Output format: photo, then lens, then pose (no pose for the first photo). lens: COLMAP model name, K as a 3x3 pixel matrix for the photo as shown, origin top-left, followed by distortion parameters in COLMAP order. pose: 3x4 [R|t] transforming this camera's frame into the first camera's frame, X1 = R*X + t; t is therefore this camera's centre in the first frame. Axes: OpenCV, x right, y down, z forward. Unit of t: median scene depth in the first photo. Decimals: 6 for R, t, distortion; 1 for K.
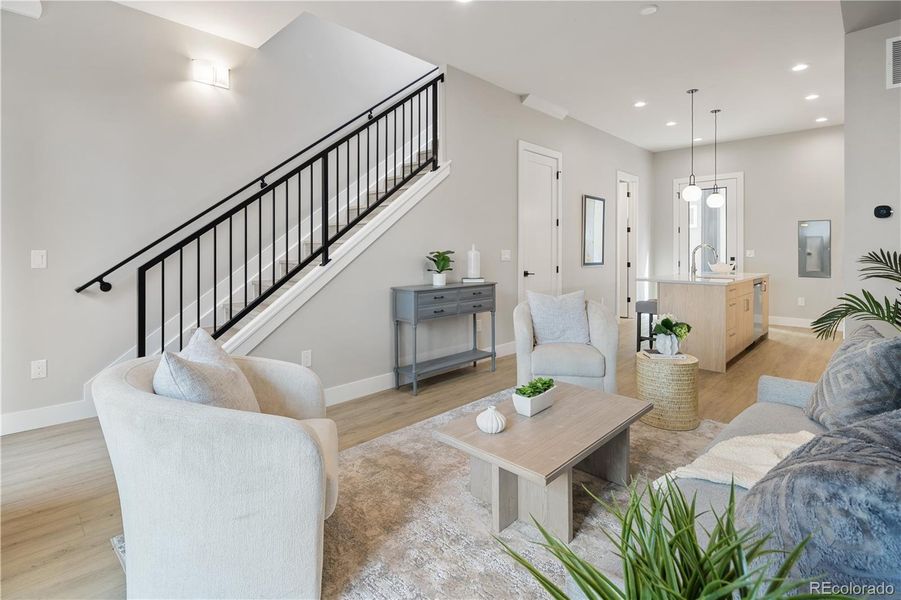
lens RADIAL K [[443.1, 0, 440.1], [0, 443.1, 252.7], [0, 0, 1]] dist [-0.007678, -0.001962]
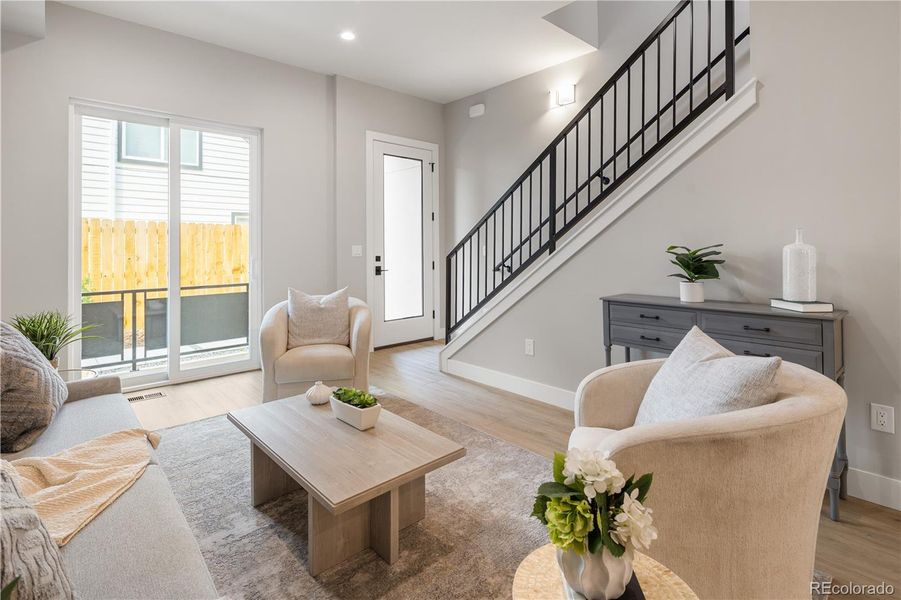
lens RADIAL K [[443.1, 0, 452.3], [0, 443.1, 240.6], [0, 0, 1]] dist [-0.007678, -0.001962]
pose [[-0.046664, -0.011630, -0.998843, 0.624874], [0.006442, 0.999908, -0.011943, -0.005696], [0.998890, -0.006991, -0.046585, 0.692462]]
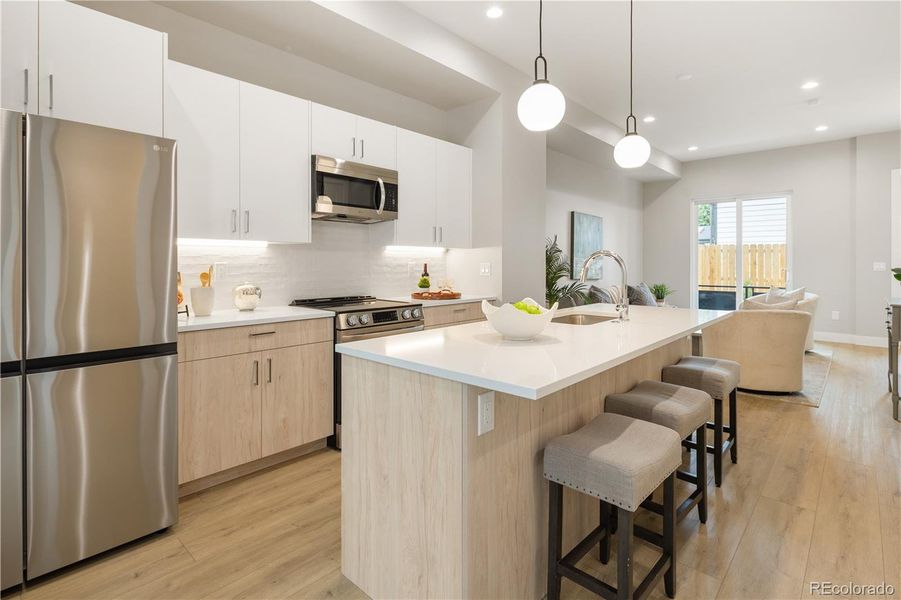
lens RADIAL K [[443.1, 0, 429.9], [0, 443.1, 269.2], [0, 0, 1]] dist [-0.007678, -0.001962]
pose [[-0.999971, 0.001273, -0.007572, 1.011640], [0.001153, 0.999875, 0.015776, -0.010056], [0.007591, 0.015767, -0.999847, 1.887923]]
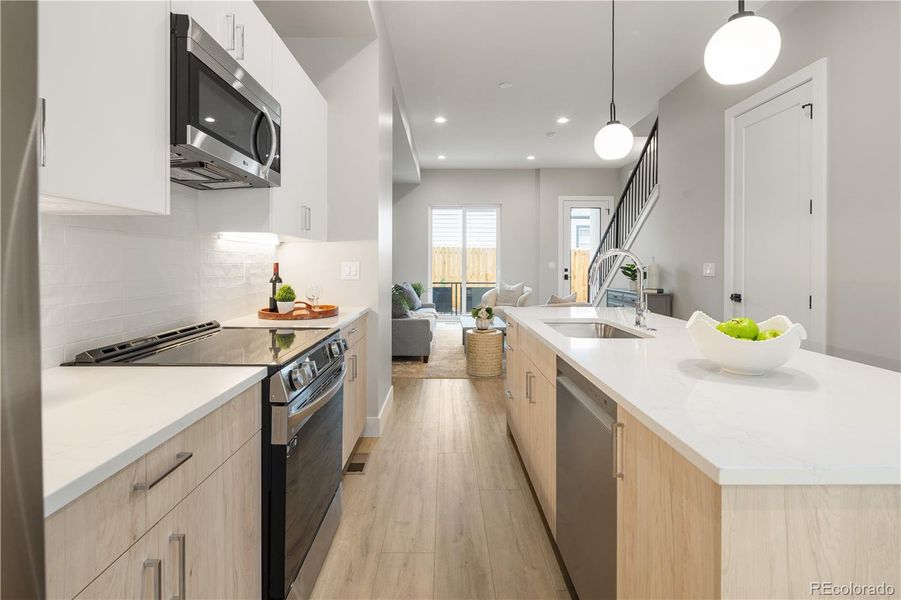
lens RADIAL K [[443.1, 0, 451.1], [0, 443.1, 265.5], [0, 0, 1]] dist [-0.007678, -0.001962]
pose [[-0.698822, 0.003763, -0.715285, 1.292201], [-0.003553, 0.999956, 0.008731, -0.009606], [0.715286, 0.008643, -0.698778, 1.512431]]
